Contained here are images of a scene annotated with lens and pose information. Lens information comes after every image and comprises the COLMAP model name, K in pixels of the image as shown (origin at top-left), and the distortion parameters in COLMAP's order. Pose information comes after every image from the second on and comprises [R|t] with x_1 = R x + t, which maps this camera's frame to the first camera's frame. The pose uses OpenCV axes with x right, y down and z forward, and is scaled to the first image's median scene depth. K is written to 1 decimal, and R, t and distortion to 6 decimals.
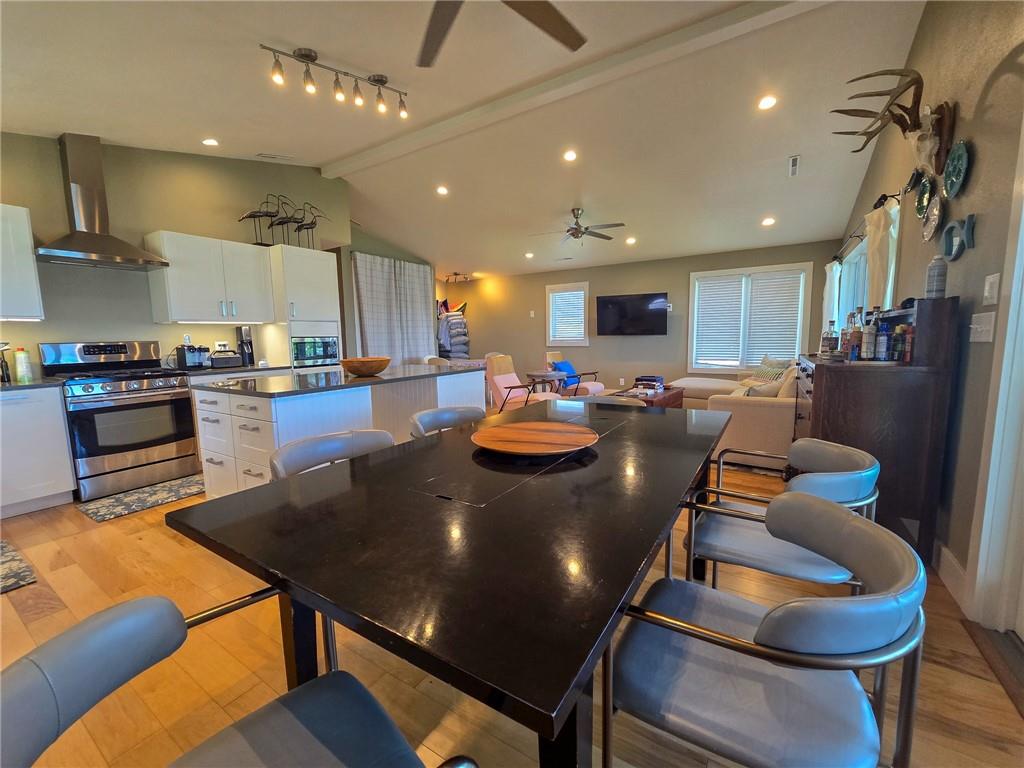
lens RADIAL K [[422.2, 0, 511.1], [0, 422.2, 385.9], [0, 0, 1]] dist [-0.009202, 0.000920]
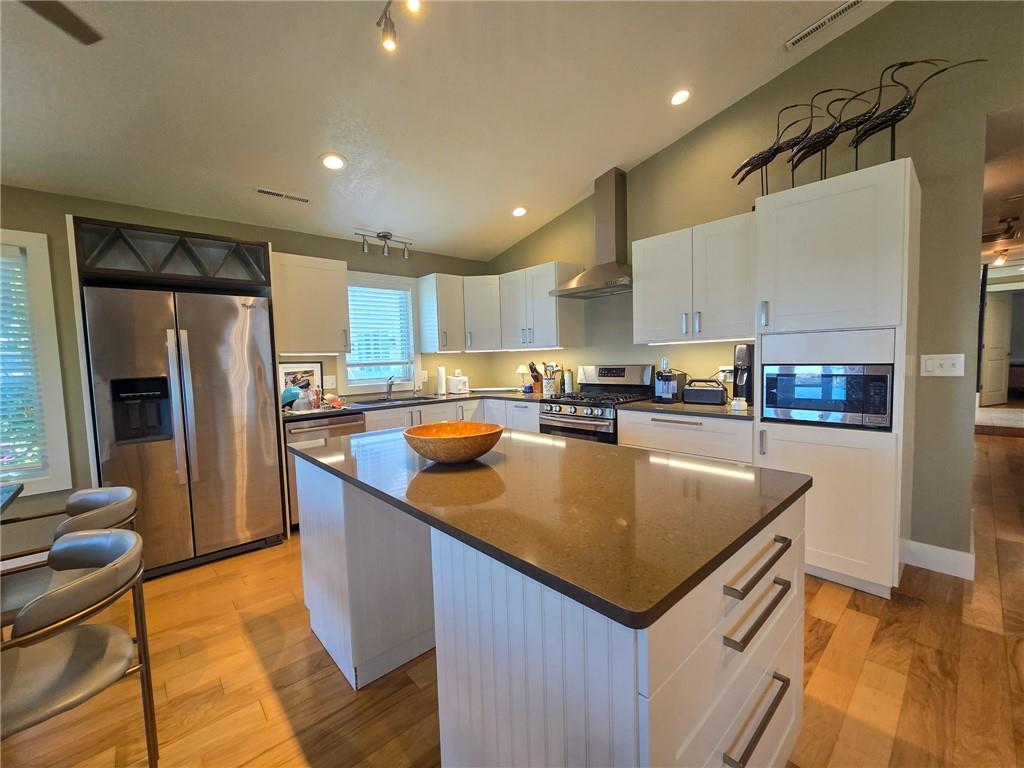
lens RADIAL K [[422.2, 0, 511.4], [0, 422.2, 384.4], [0, 0, 1]] dist [-0.009202, 0.000920]
pose [[-0.268211, 0.089290, -0.959213, 0.086590], [-0.076600, 0.990566, 0.113627, -0.124992], [0.960310, 0.103952, -0.258841, 0.821965]]
